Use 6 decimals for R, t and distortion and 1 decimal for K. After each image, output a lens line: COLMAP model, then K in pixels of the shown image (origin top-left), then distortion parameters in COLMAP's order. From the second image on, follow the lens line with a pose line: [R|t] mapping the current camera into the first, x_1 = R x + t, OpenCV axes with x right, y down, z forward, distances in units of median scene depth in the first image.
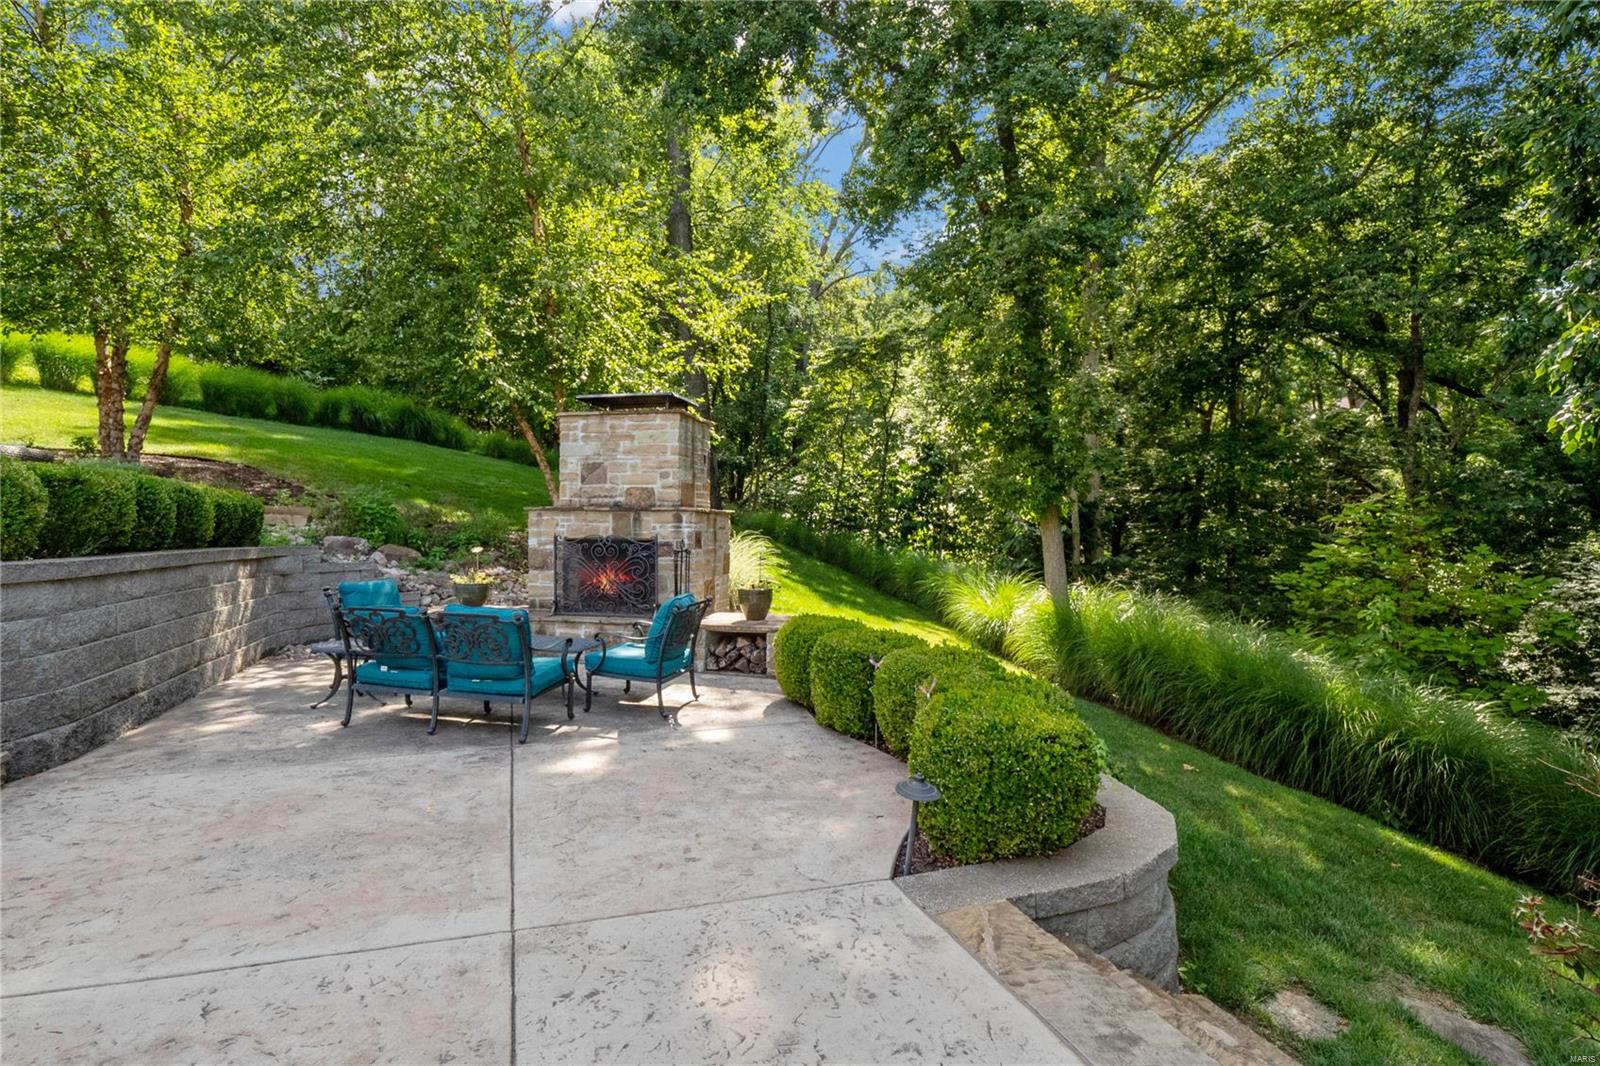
lens RADIAL K [[749.7, 0, 800.0], [0, 749.7, 533.0], [0, 0, 1]] dist [-0.013631, 0.000239]
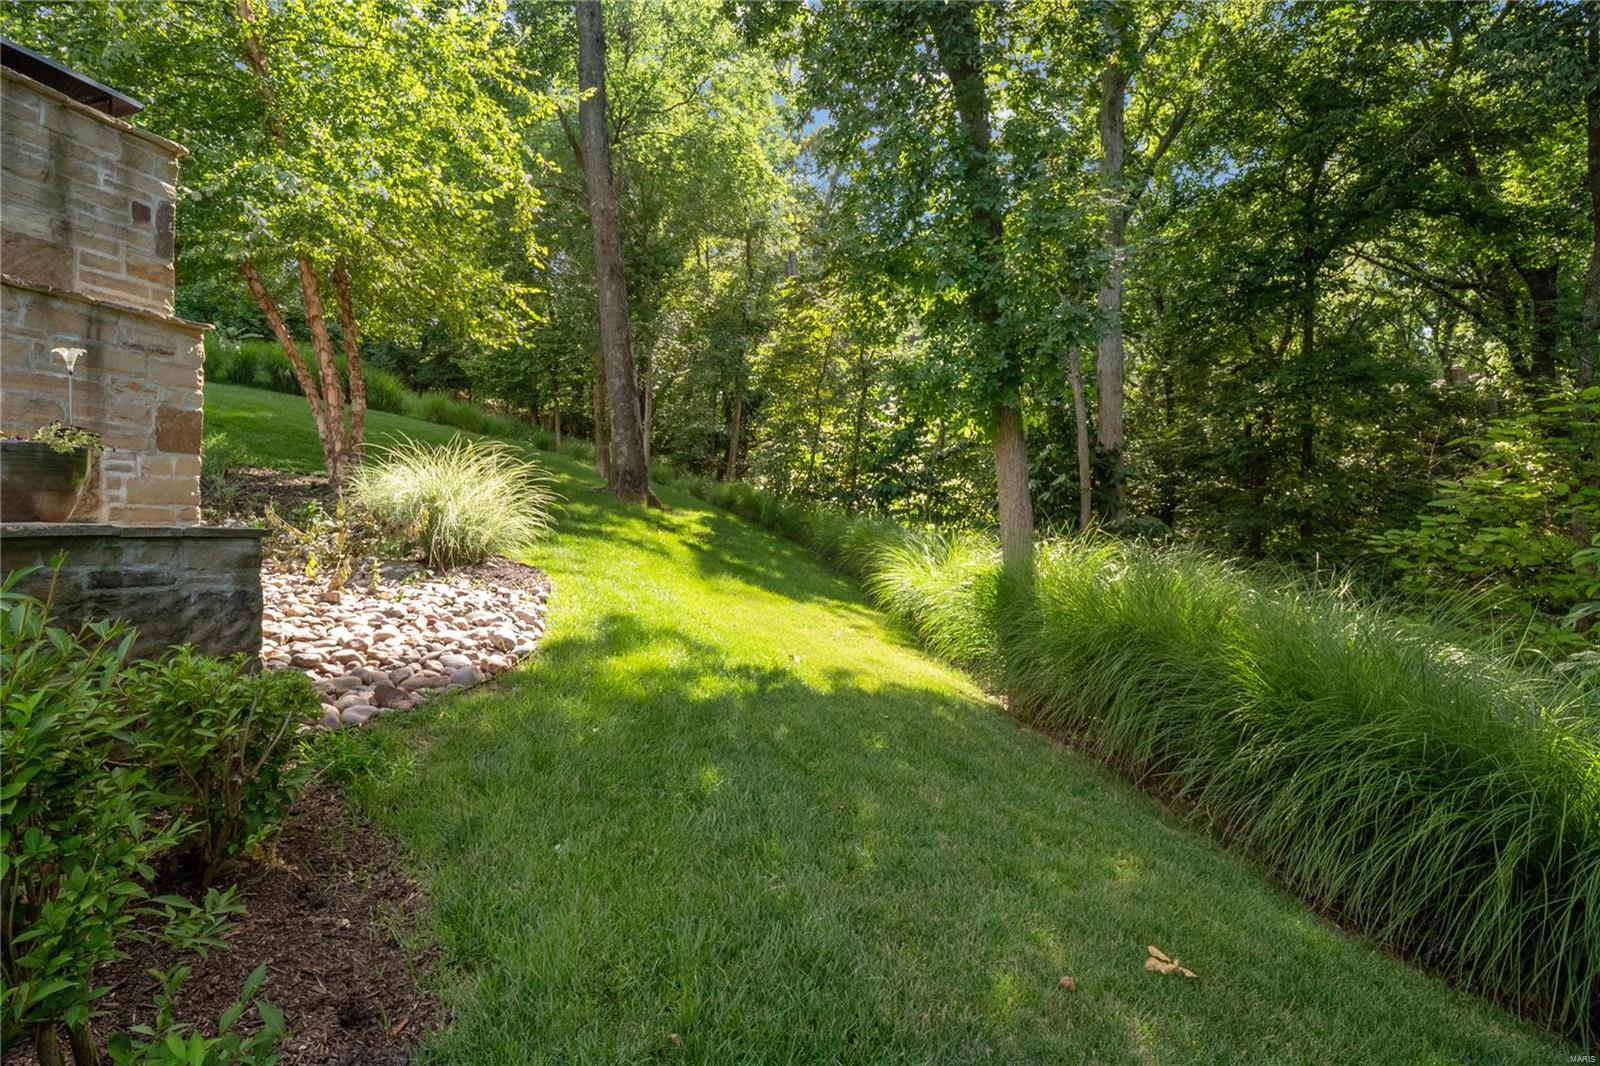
lens RADIAL K [[785.8, 0, 800.0], [0, 785.8, 533.0], [0, 0, 1]] dist [-0.001978, -0.000104]
pose [[0.998659, 0.005475, -0.051474, 0.189288], [-0.005255, 0.999977, 0.004396, 0.060268], [0.051497, -0.004119, 0.998665, 0.320487]]
